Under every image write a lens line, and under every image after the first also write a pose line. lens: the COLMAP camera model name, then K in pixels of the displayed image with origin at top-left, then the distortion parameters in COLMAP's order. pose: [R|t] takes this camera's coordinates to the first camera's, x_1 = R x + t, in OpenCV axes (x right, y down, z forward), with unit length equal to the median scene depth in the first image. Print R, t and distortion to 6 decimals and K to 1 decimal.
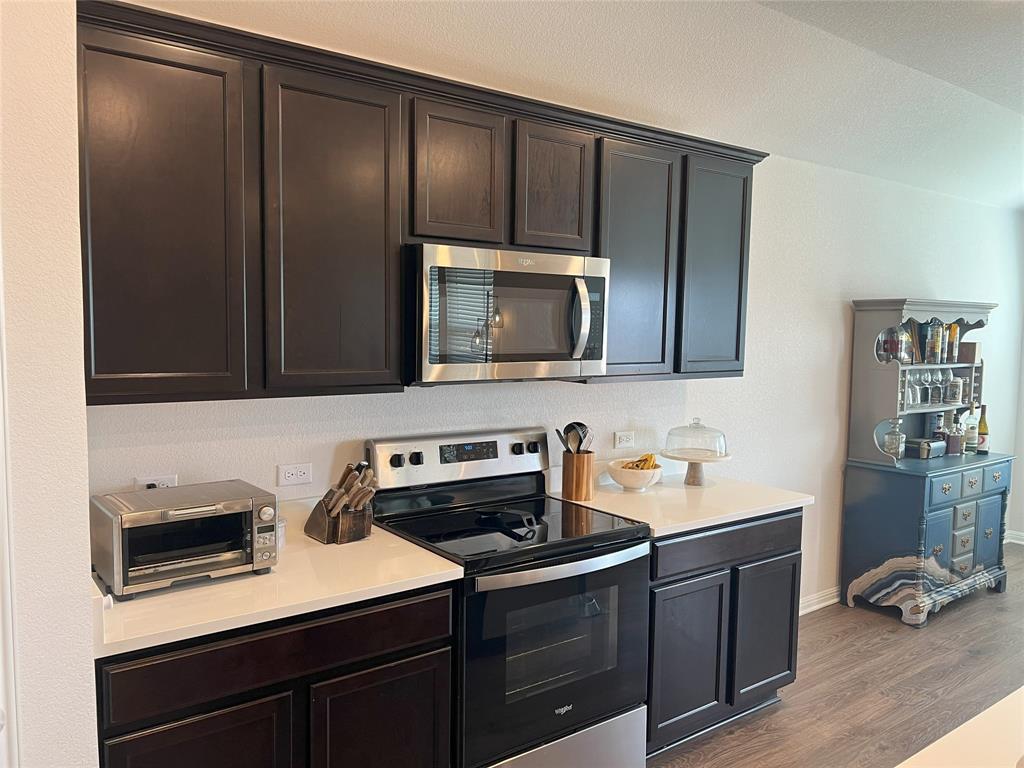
lens RADIAL K [[768.7, 0, 505.7], [0, 768.7, 384.4], [0, 0, 1]] dist [0.062237, -0.073563]
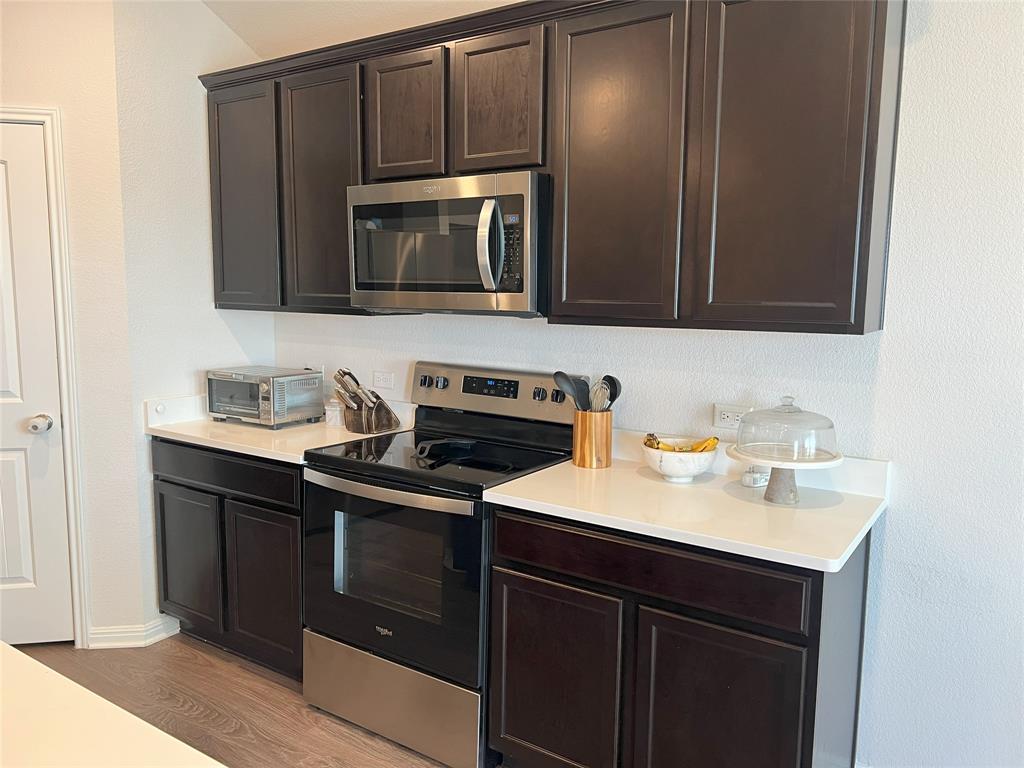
lens RADIAL K [[768.7, 0, 511.8], [0, 768.7, 383.1], [0, 0, 1]] dist [0.062237, -0.073563]
pose [[0.344393, 0.101968, -0.933272, 0.953027], [-0.084602, 0.993410, 0.077319, 0.002851], [0.935006, 0.052329, 0.350751, 0.712500]]
